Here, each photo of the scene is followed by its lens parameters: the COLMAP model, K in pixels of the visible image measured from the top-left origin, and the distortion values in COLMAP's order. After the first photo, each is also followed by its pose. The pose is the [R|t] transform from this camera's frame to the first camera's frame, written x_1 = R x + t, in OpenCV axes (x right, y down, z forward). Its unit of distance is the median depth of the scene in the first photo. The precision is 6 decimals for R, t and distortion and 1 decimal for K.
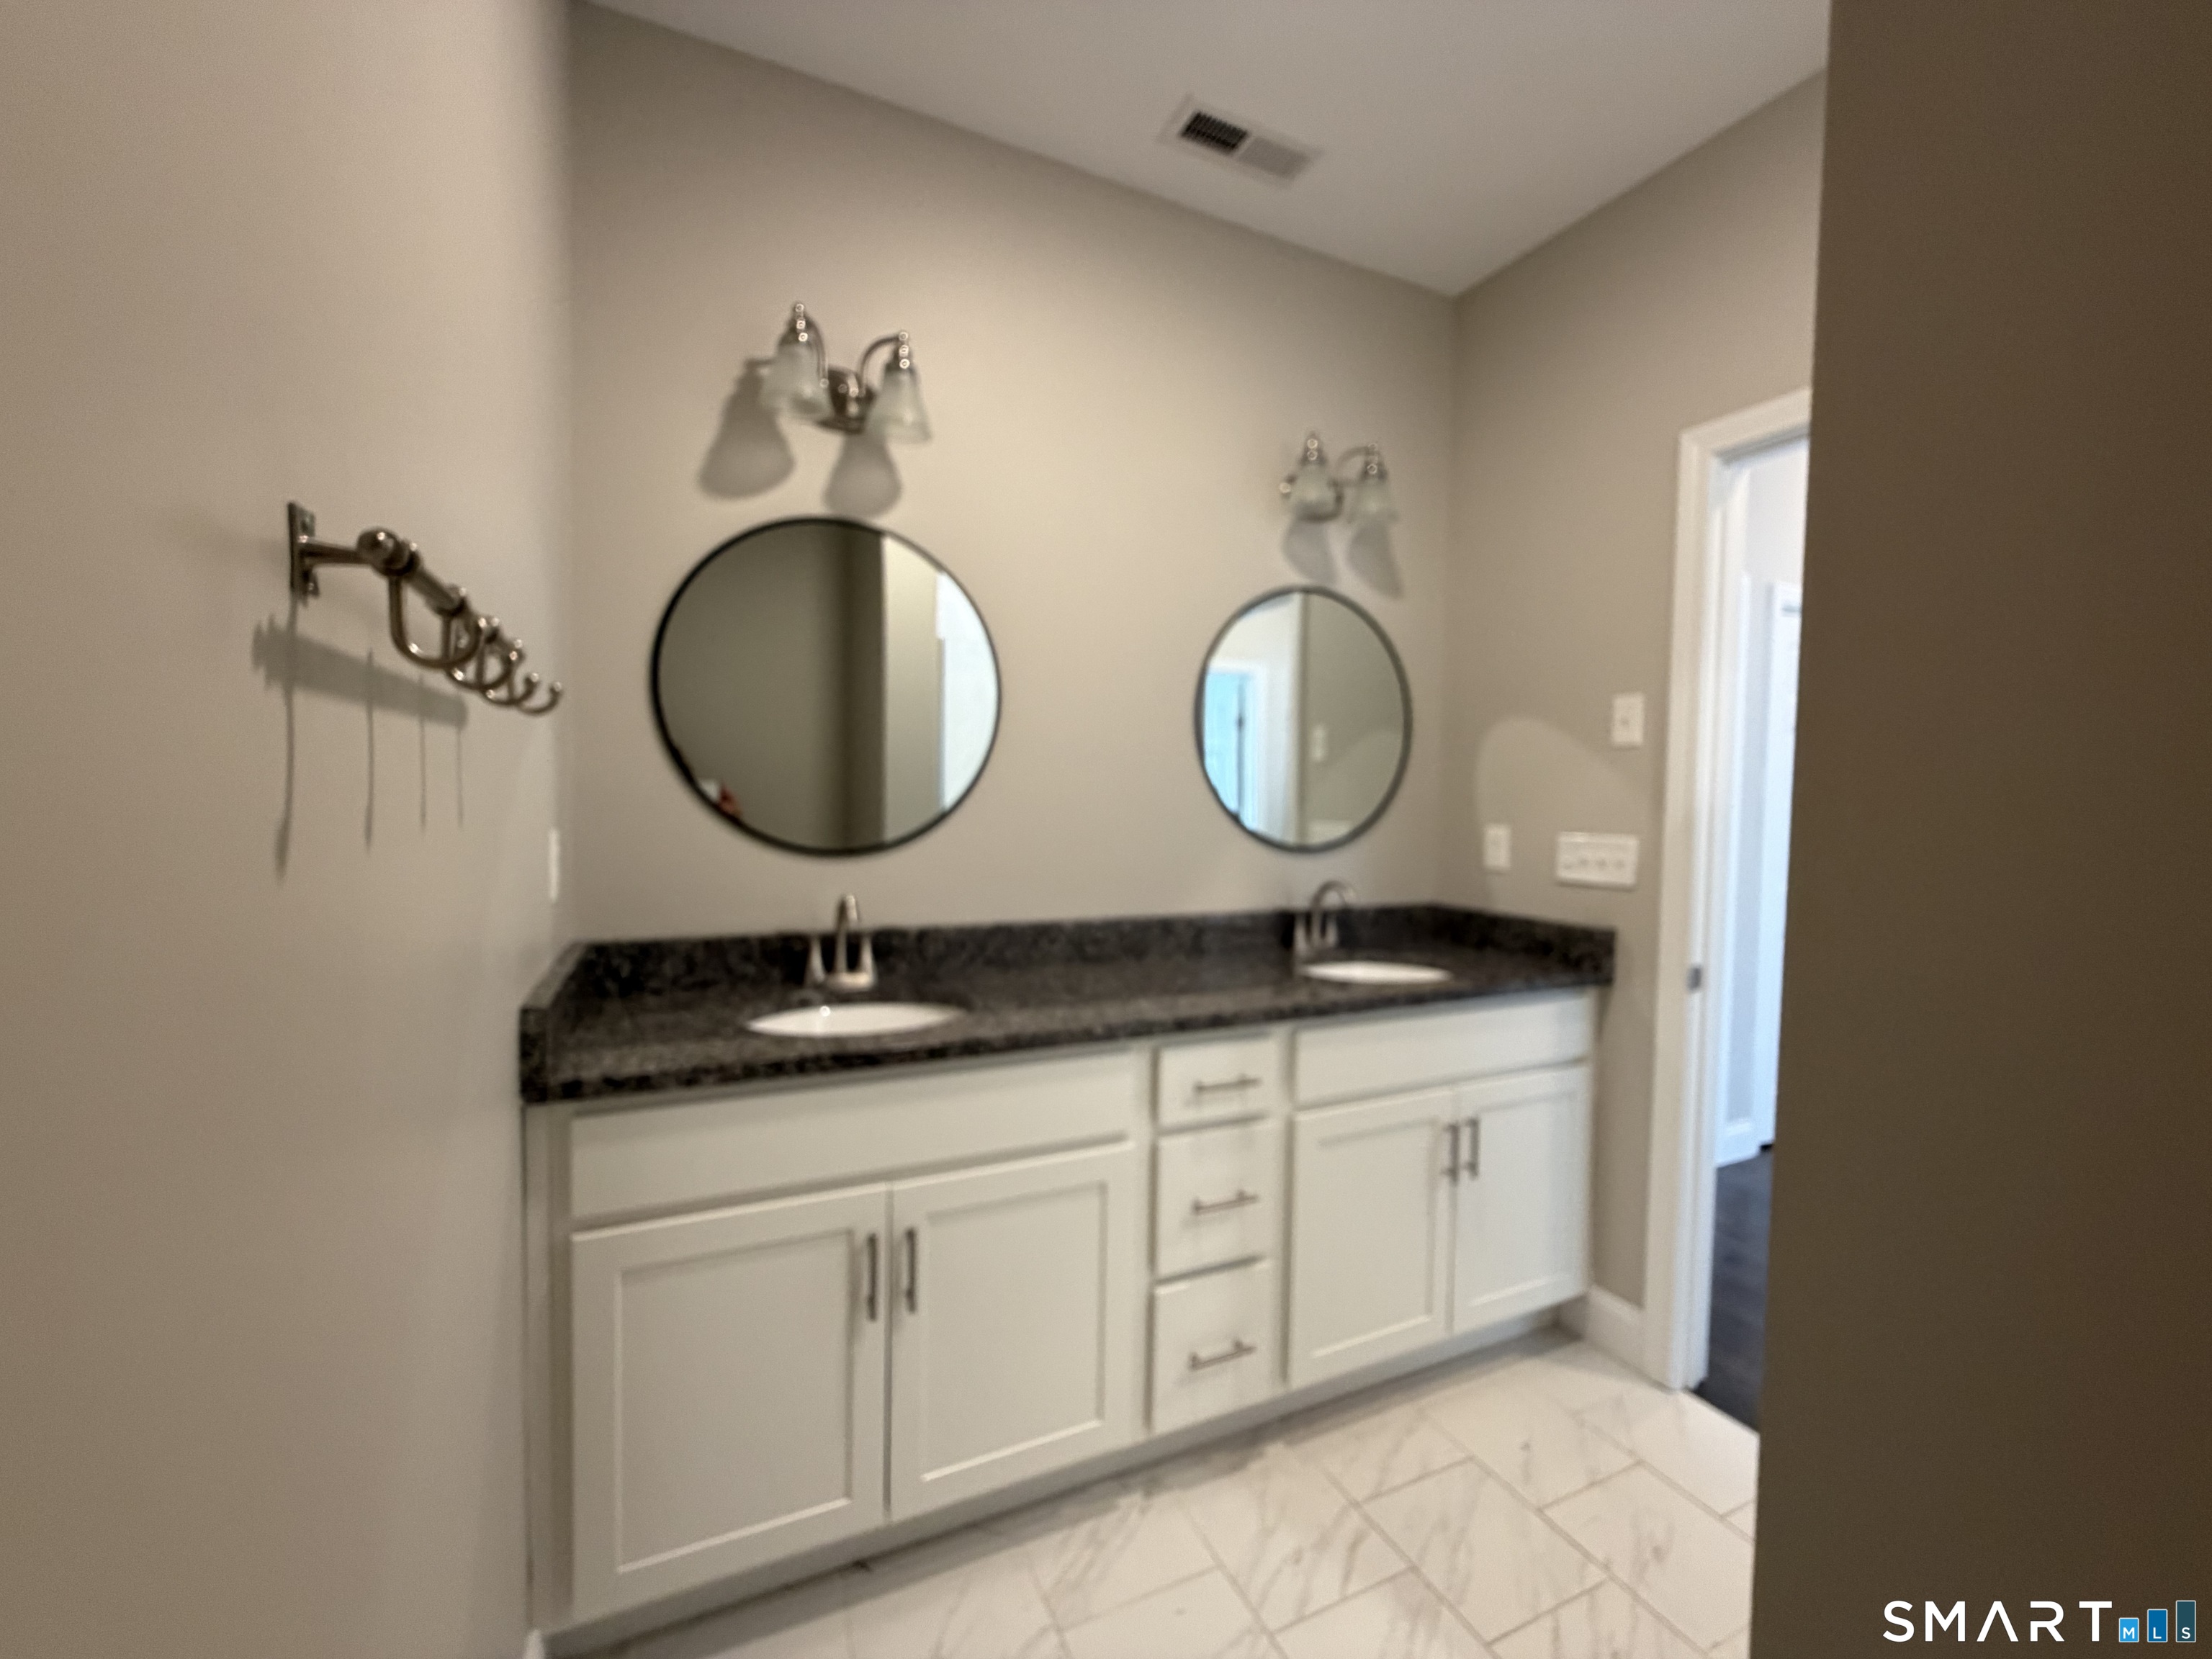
lens RADIAL K [[890.1, 0, 1121.3], [0, 890.1, 829.4], [0, 0, 1]] dist [-0.002269, 0.001224]
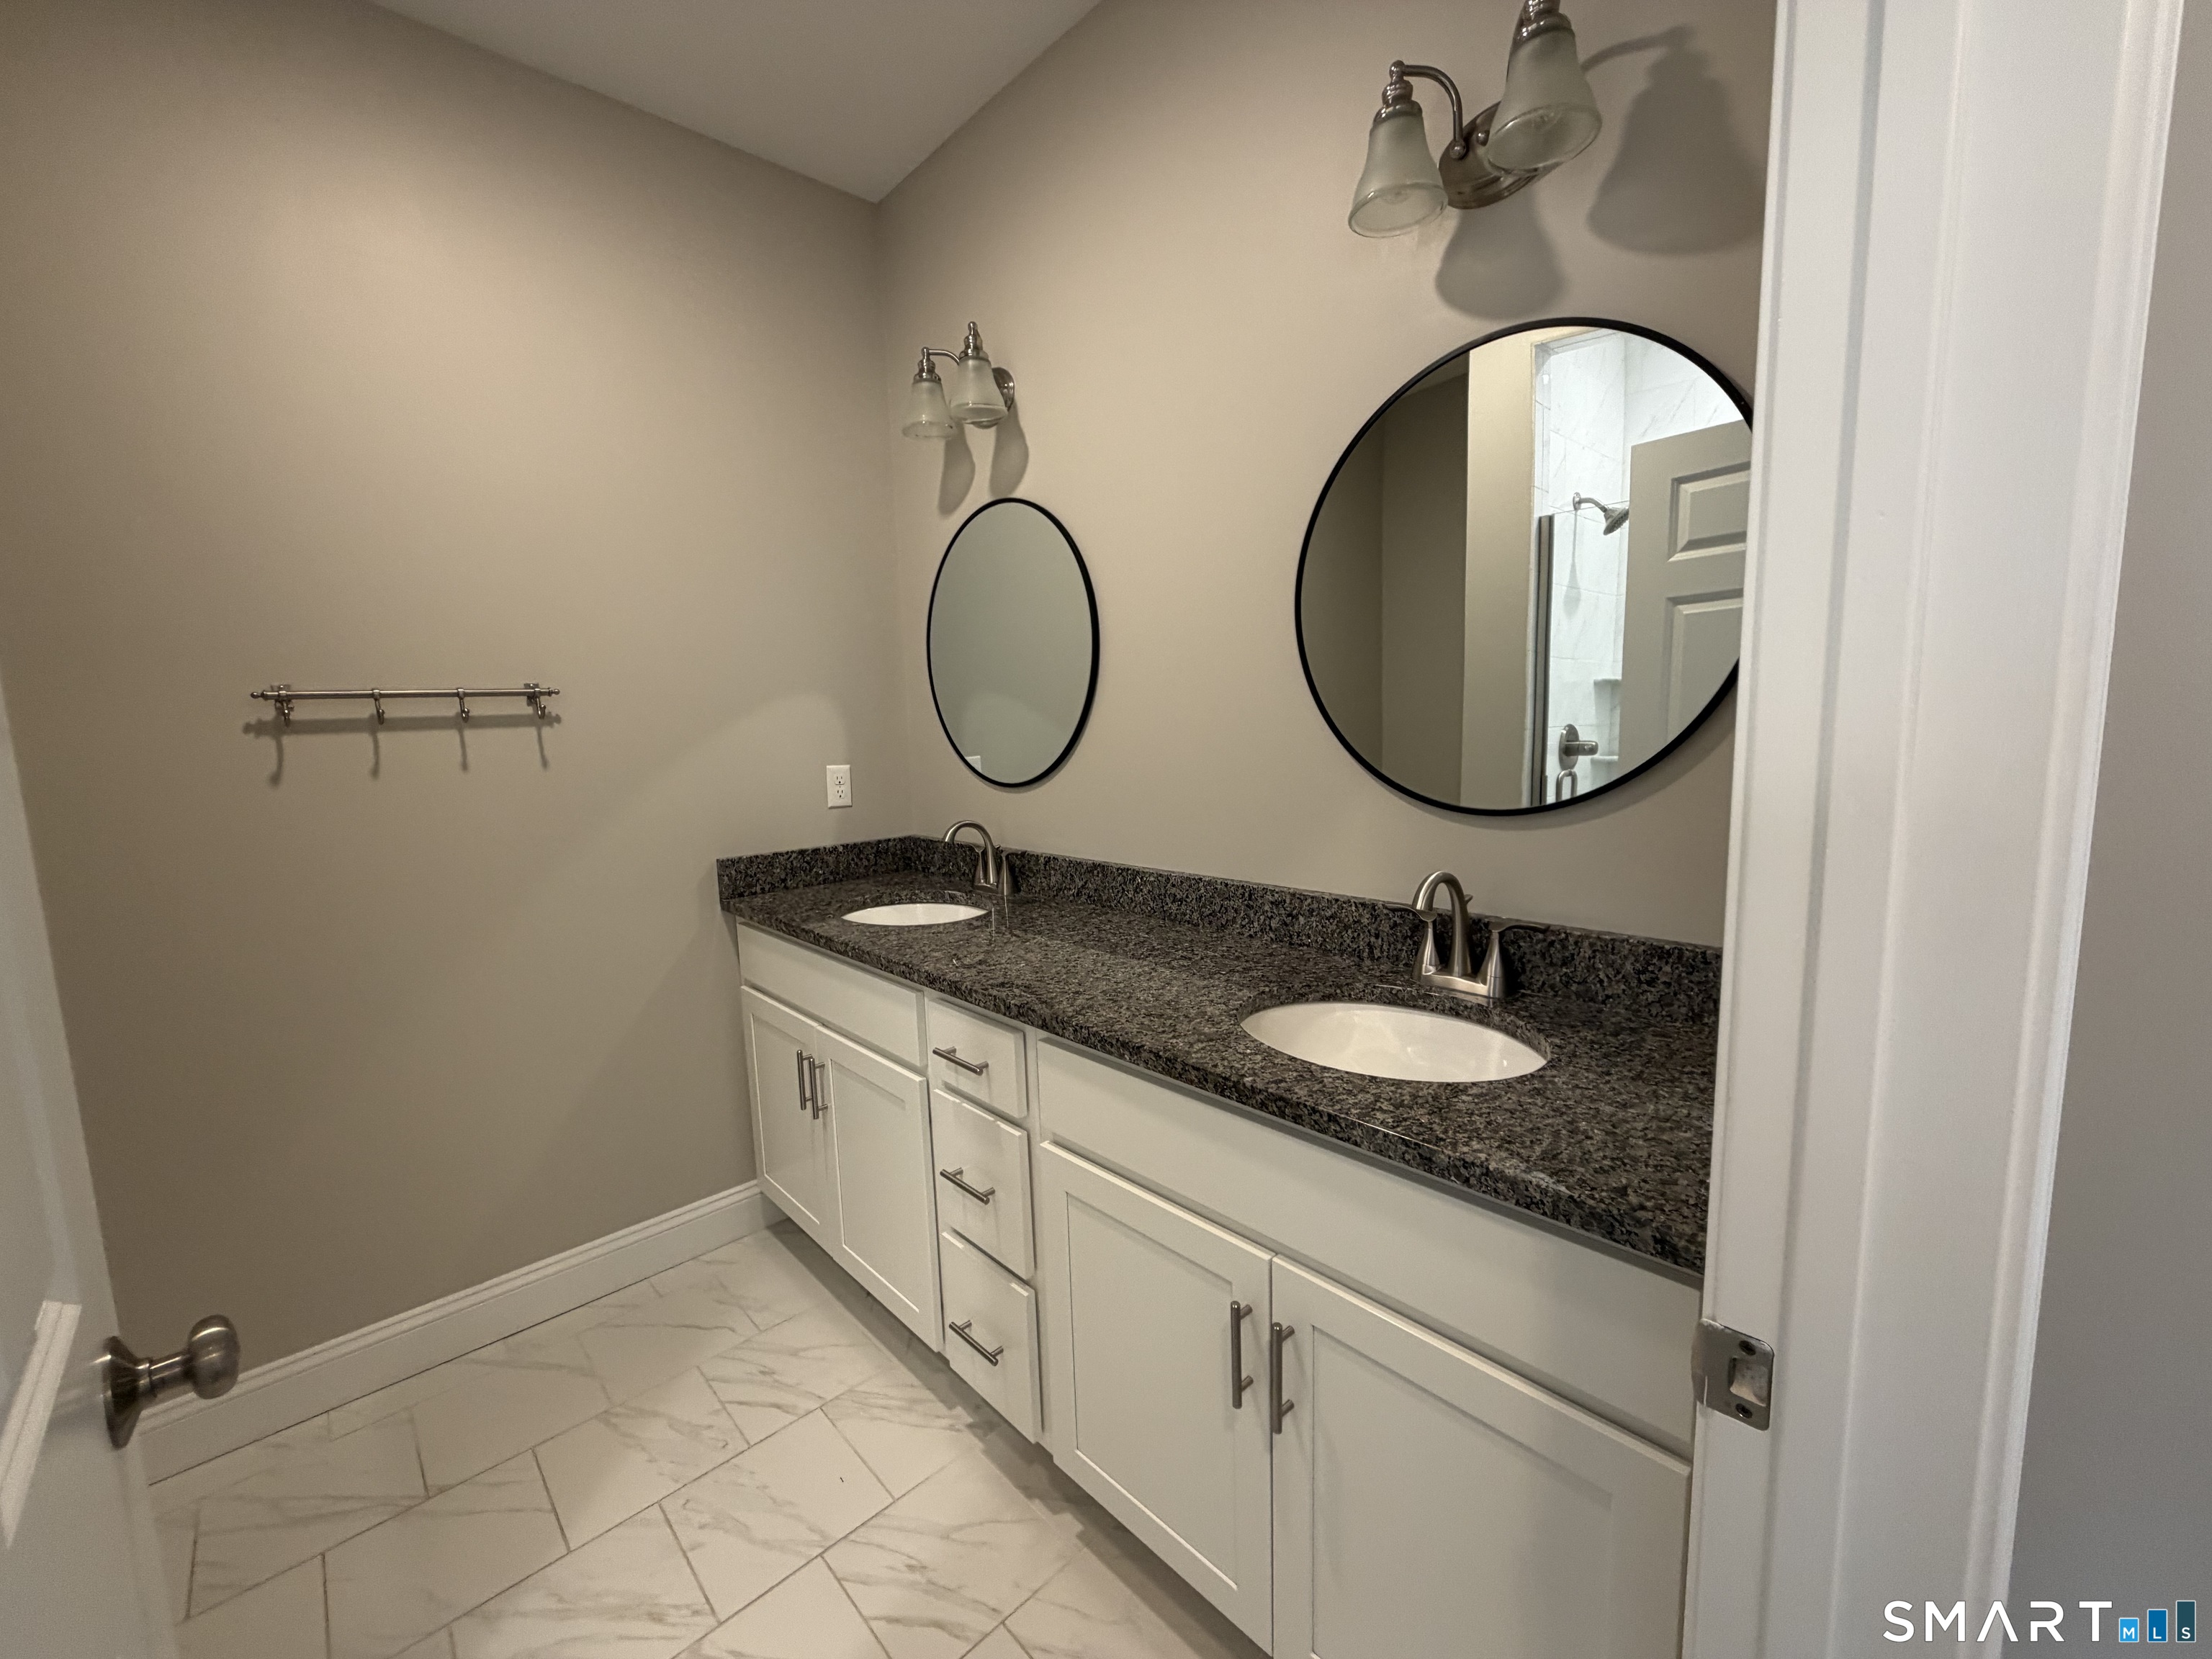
lens RADIAL K [[890.1, 0, 1121.0], [0, 890.1, 830.1], [0, 0, 1]] dist [-0.002269, 0.001224]
pose [[0.297983, 0.087911, -0.950514, 0.926731], [0.004358, 0.995615, 0.093448, -0.026250], [0.954561, -0.031988, 0.296294, 0.824767]]
